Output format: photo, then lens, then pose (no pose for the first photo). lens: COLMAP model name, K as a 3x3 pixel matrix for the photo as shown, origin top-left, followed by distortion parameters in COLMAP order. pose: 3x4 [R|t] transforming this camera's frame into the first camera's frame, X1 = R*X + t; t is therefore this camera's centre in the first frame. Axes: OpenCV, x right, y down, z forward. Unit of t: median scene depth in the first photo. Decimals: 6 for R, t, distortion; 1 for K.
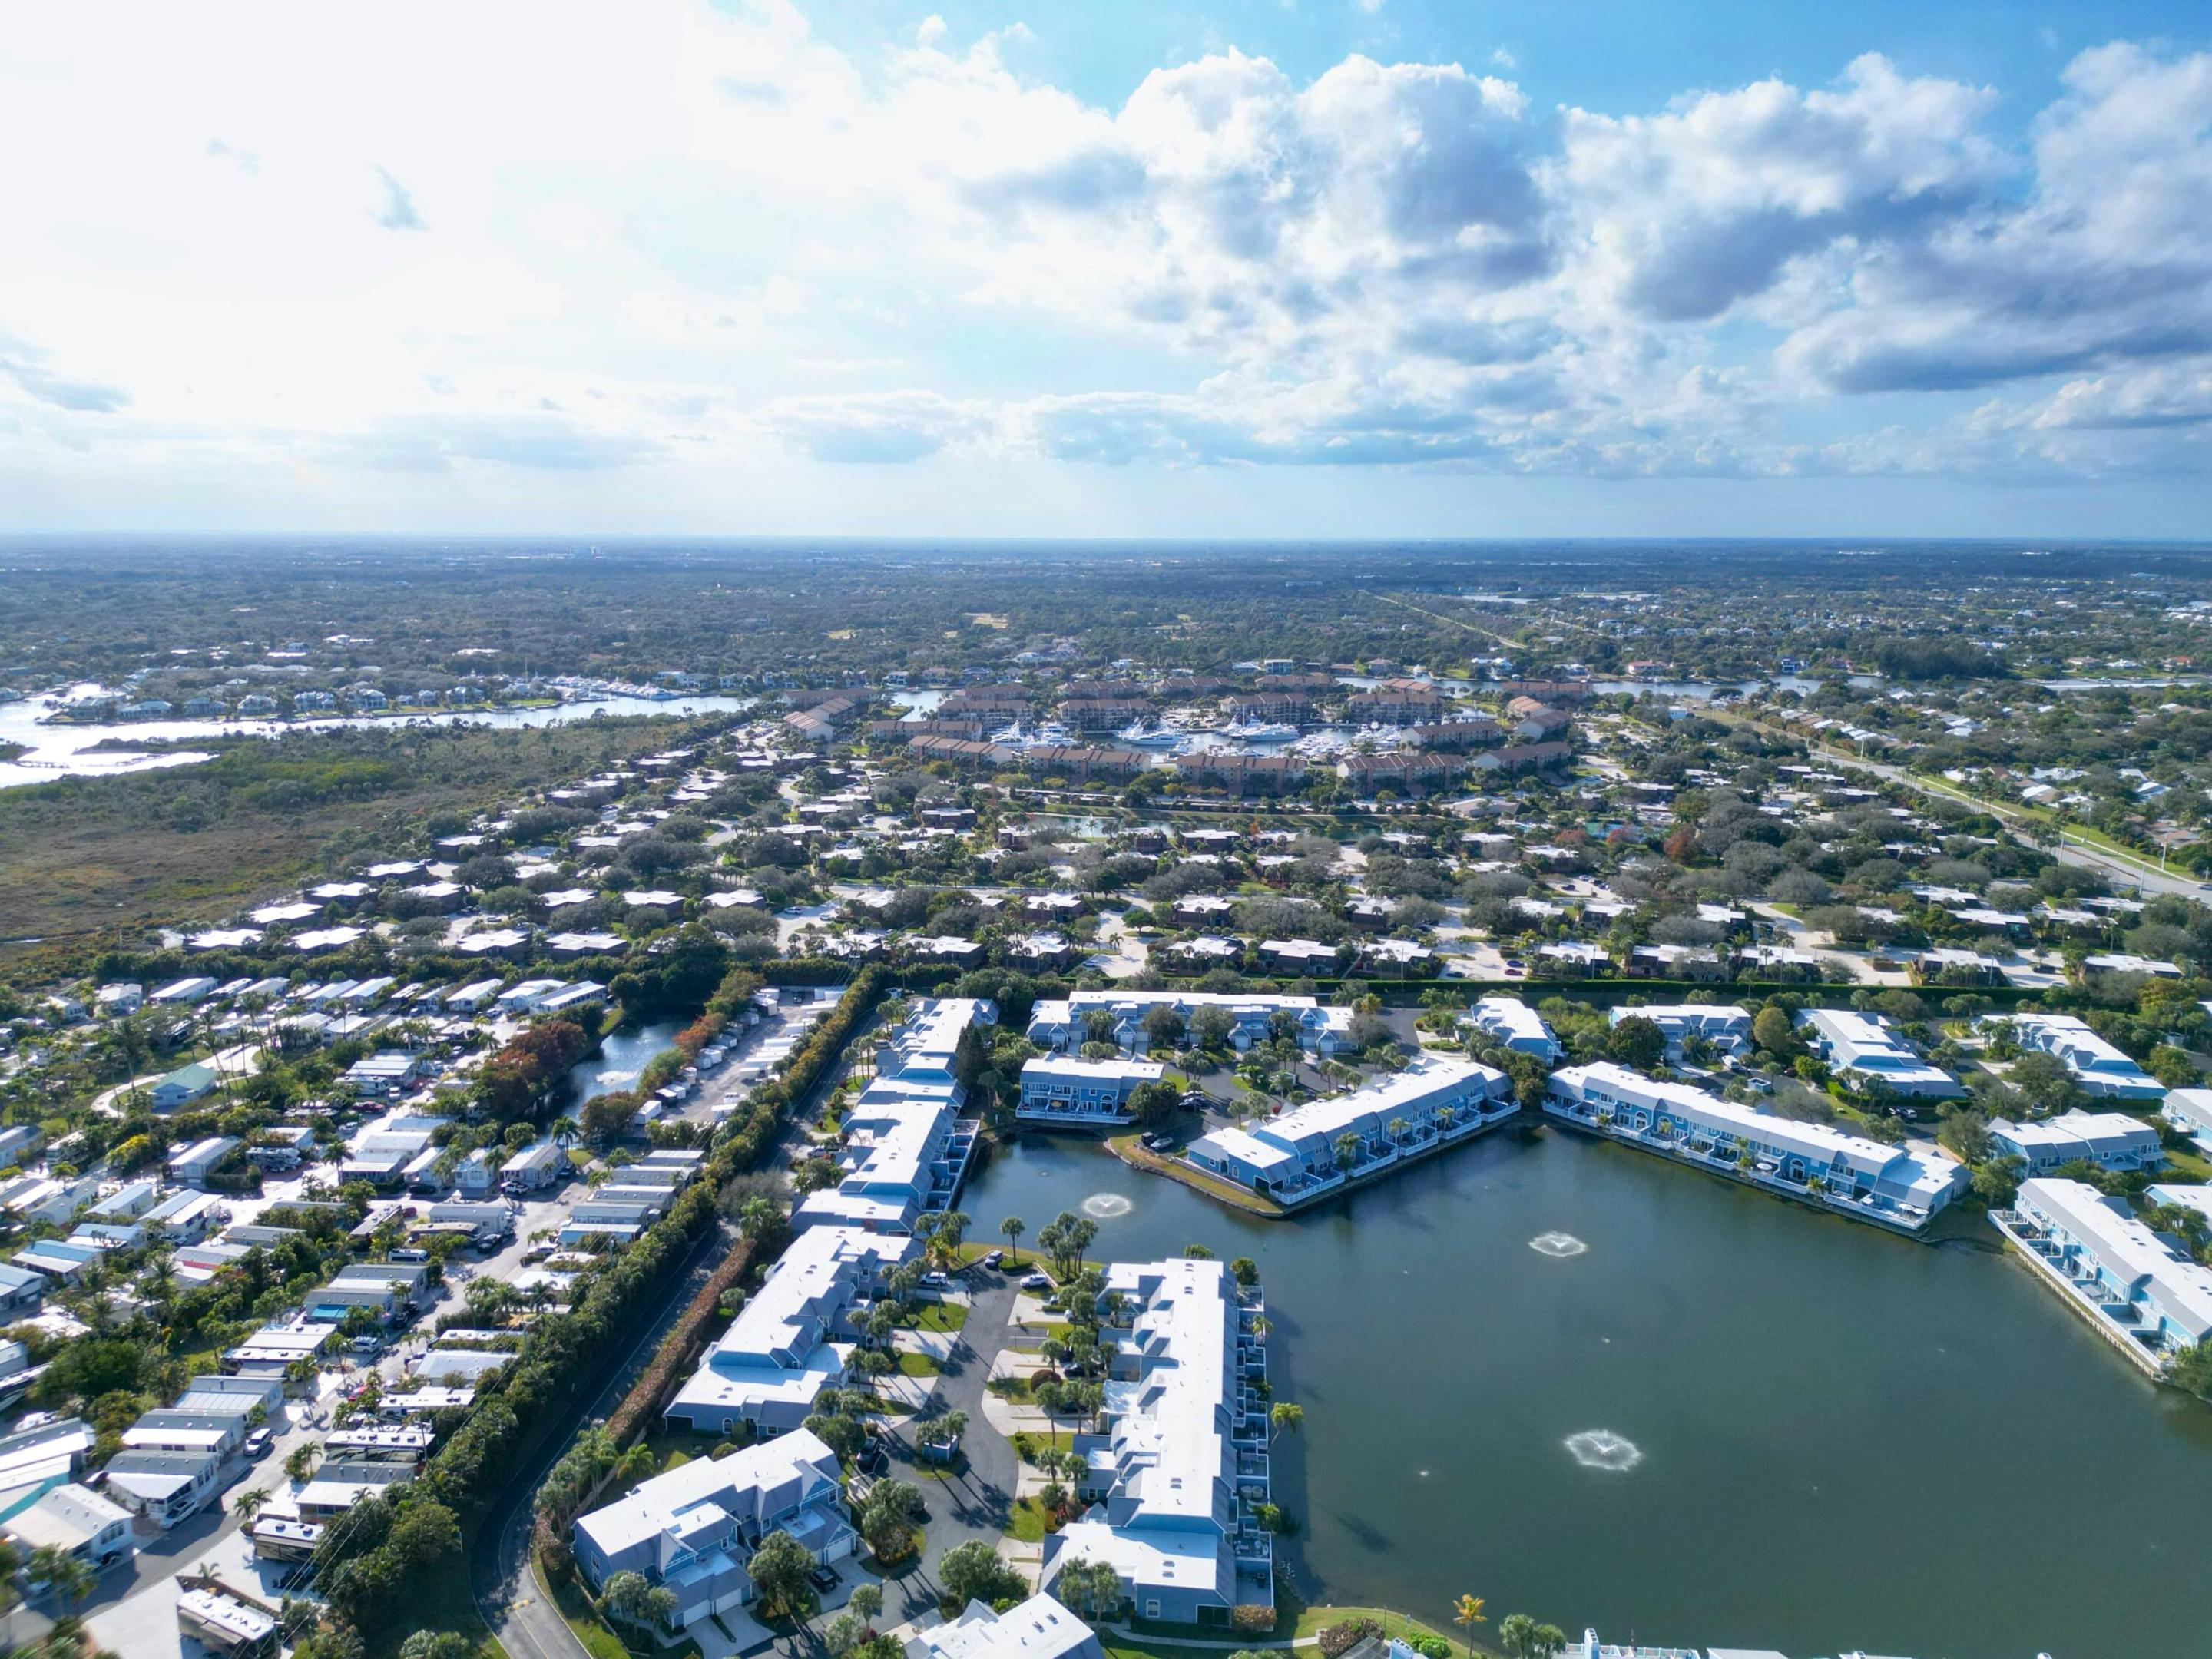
lens RADIAL K [[1575.7, 0, 1101.1], [0, 1575.7, 822.1], [0, 0, 1]] dist [0.121448, -0.117000]
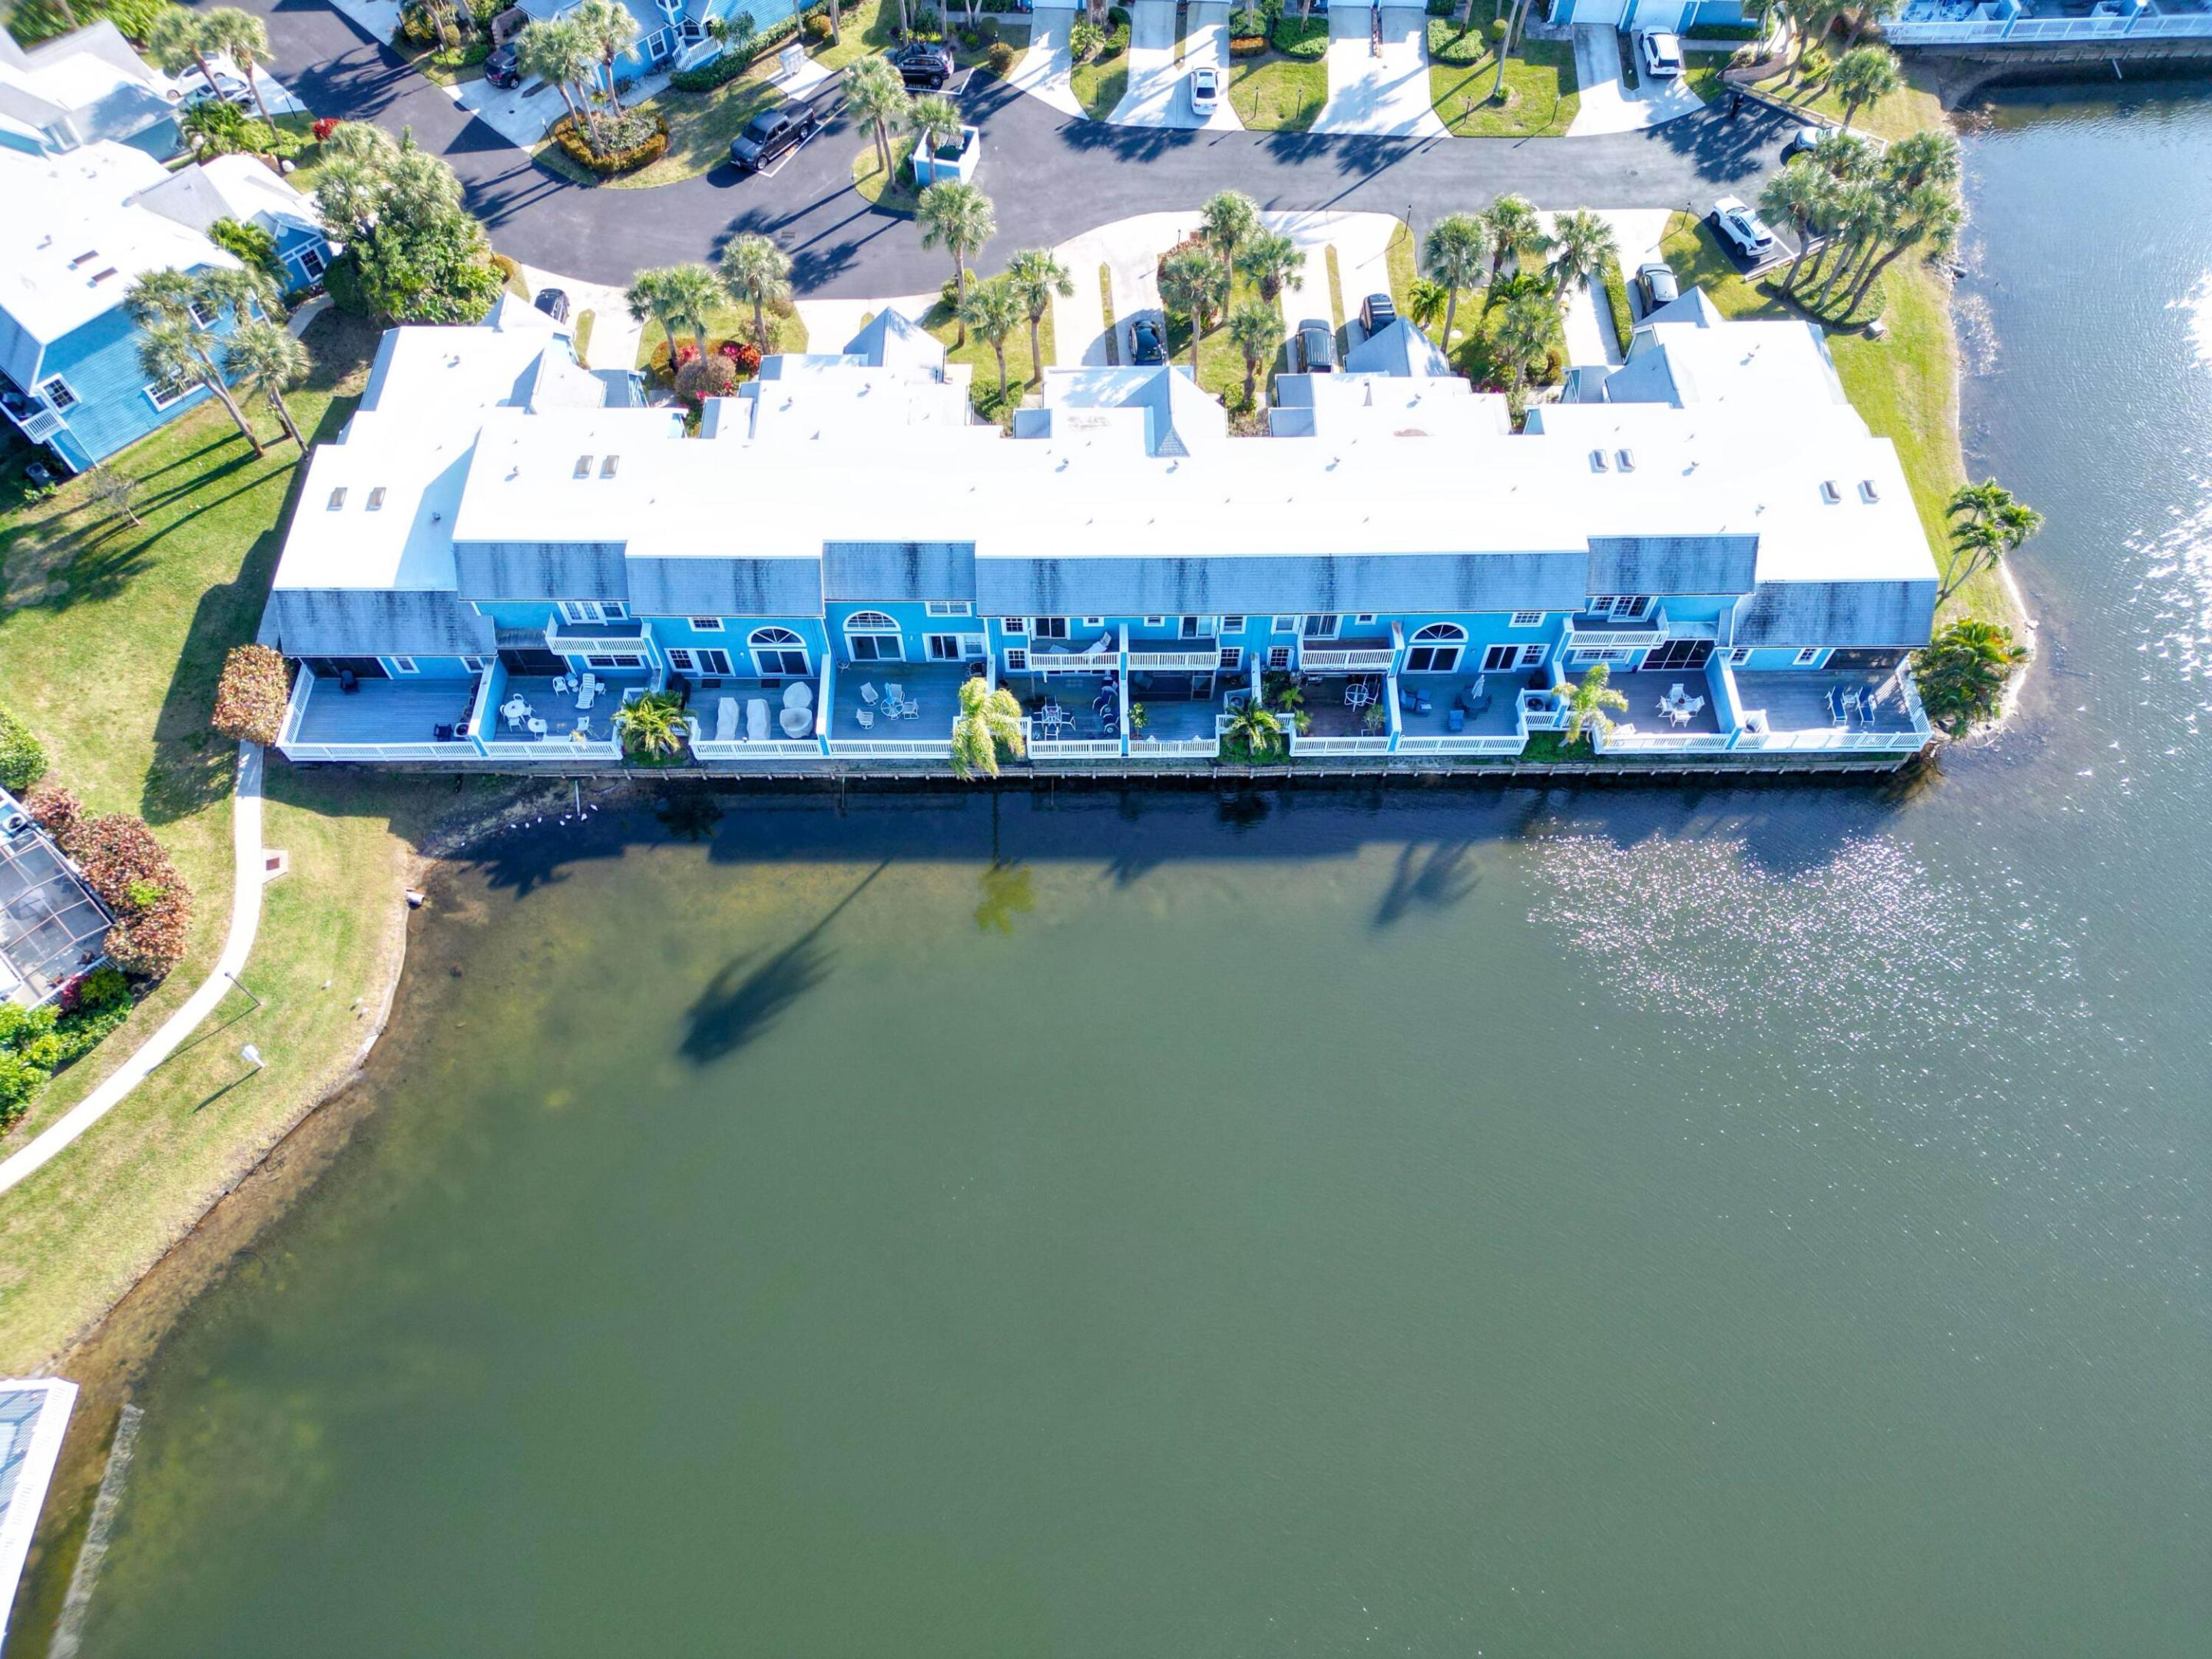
lens RADIAL K [[1575.7, 0, 1101.1], [0, 1575.7, 822.1], [0, 0, 1]] dist [0.121448, -0.117000]
pose [[0.087980, 0.844231, -0.528709, 0.216266], [-0.183998, 0.535407, 0.824308, 0.068134], [0.978981, 0.024759, 0.202442, 0.650826]]
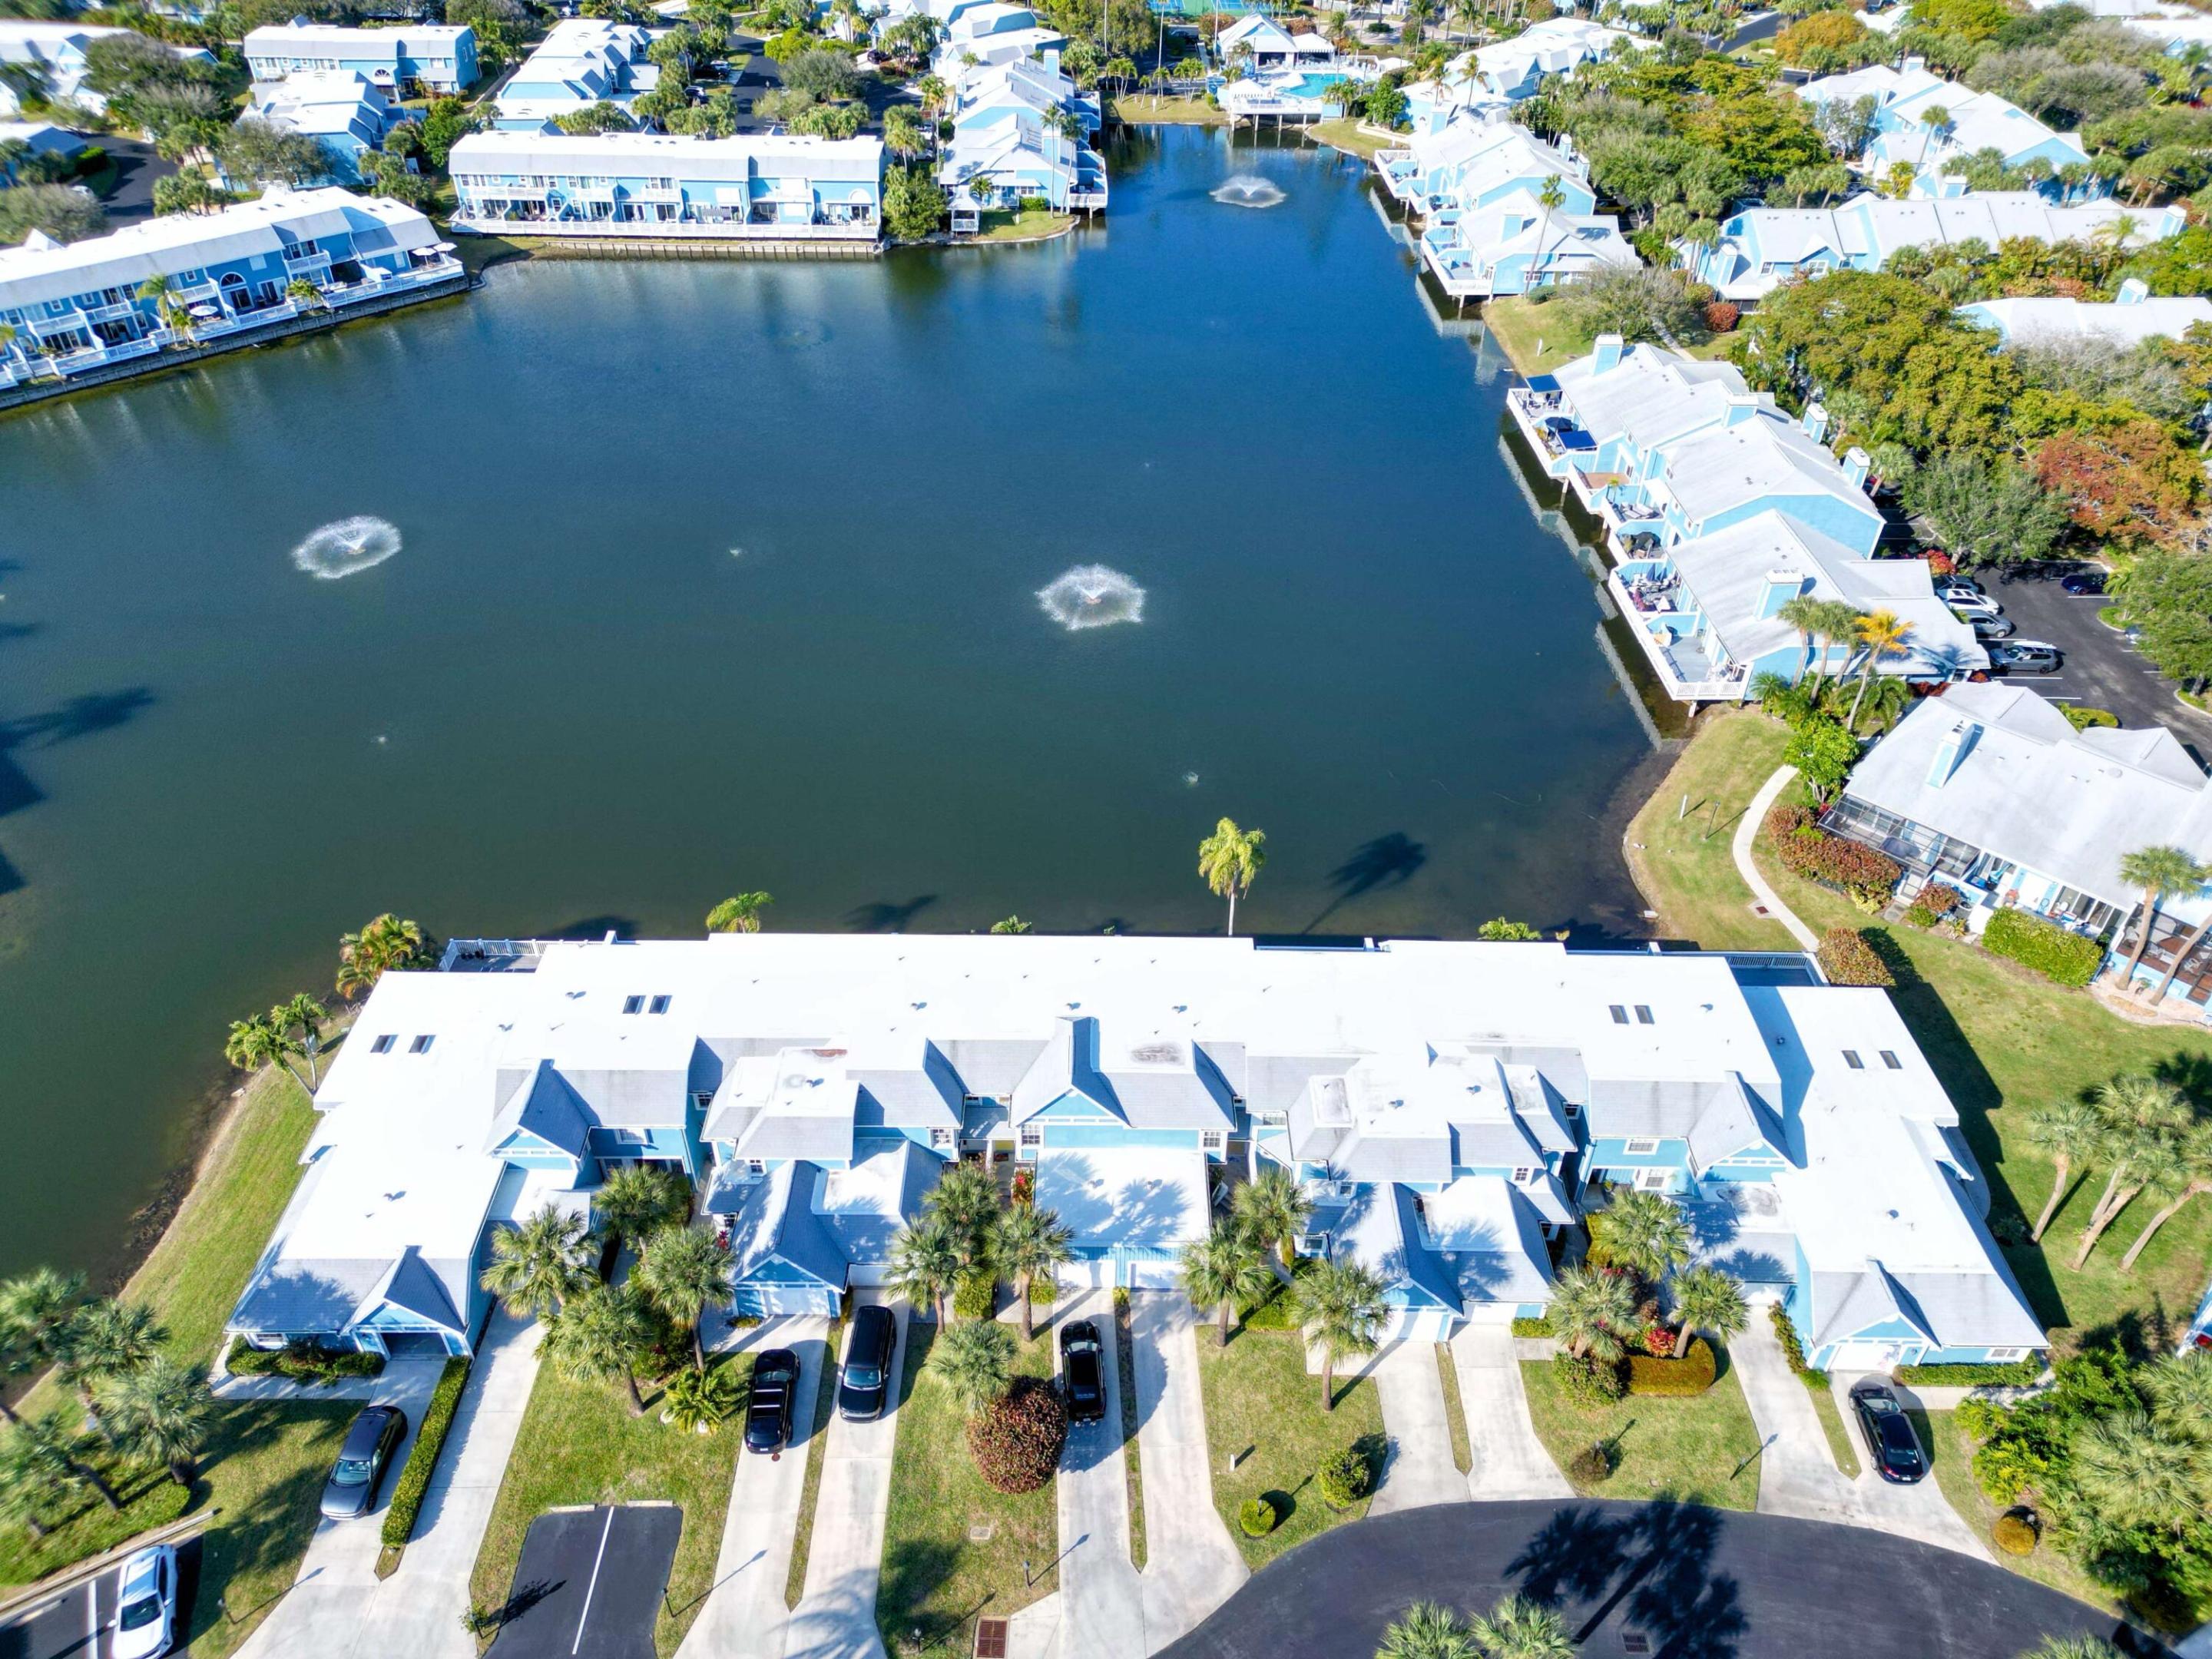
lens RADIAL K [[1559.9, 0, 1103.4], [0, 1559.9, 795.5], [0, 0, 1]] dist [0.058808, -0.044066]
pose [[-0.077306, -0.608855, 0.789506, -0.139185], [0.173980, 0.771487, 0.611995, 0.062758], [-0.981710, 0.184669, 0.046288, 0.687946]]
